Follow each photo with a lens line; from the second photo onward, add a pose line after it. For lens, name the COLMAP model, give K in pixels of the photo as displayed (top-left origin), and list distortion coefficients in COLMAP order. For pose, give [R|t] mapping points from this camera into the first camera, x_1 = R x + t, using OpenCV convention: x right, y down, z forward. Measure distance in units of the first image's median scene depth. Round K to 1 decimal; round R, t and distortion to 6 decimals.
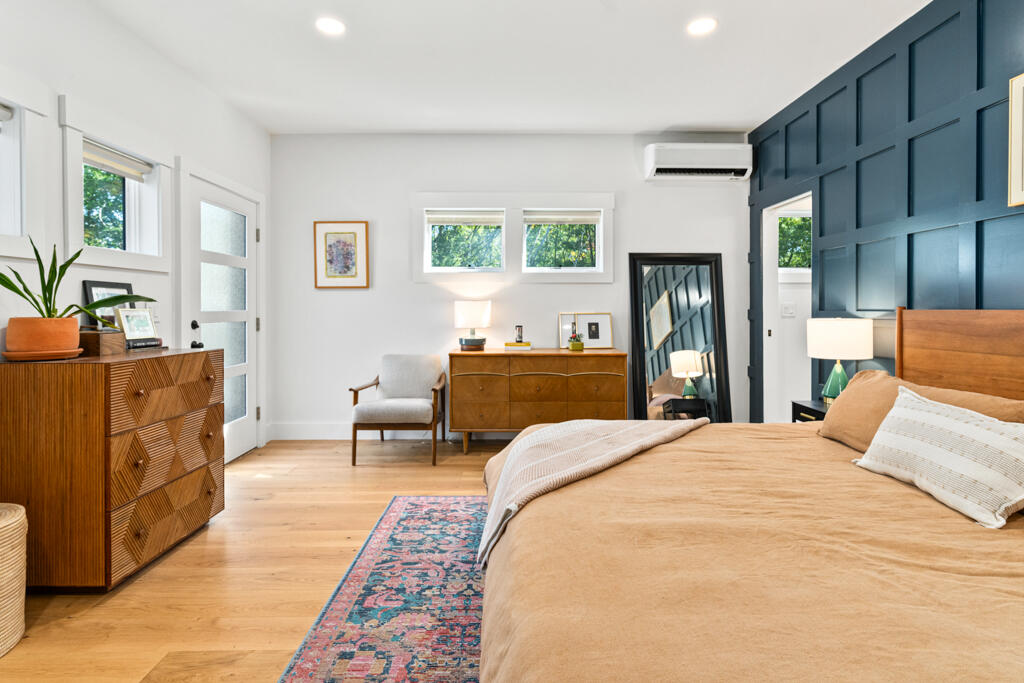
lens RADIAL K [[536.2, 0, 512.0], [0, 536.2, 310.4], [0, 0, 1]] dist [0.001255, 0.000191]
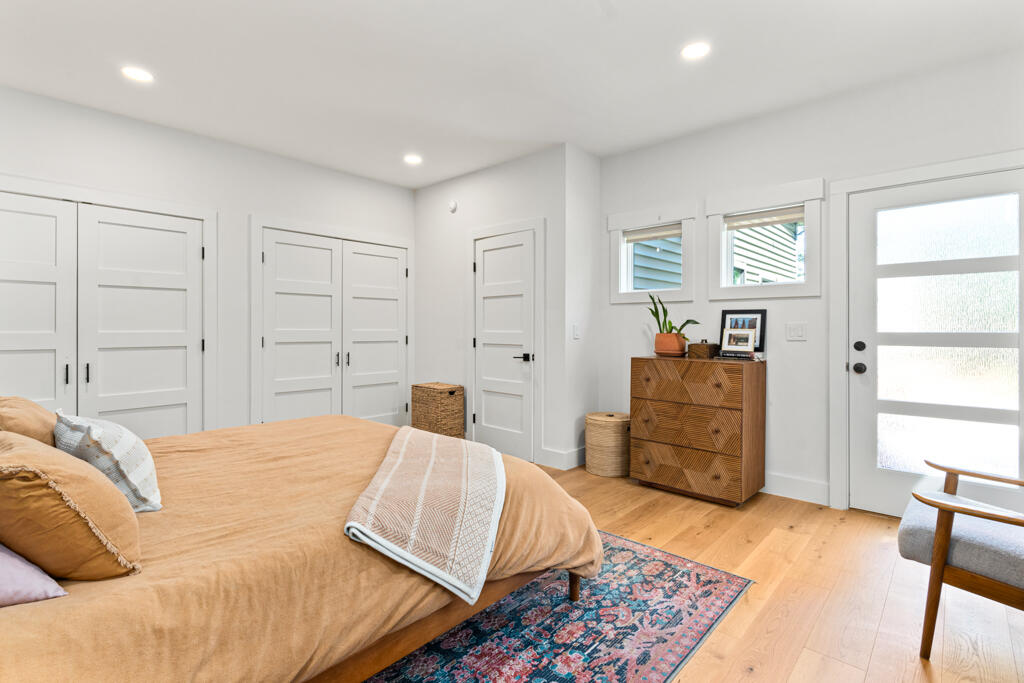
lens RADIAL K [[498.8, 0, 514.9], [0, 498.8, 324.5], [0, 0, 1]] dist [0.000099, 0.000442]
pose [[-0.684291, -0.006071, -0.729184, 0.581660], [-0.006045, 0.999978, -0.002652, -0.007146], [0.729184, 0.002594, -0.684313, 1.385003]]
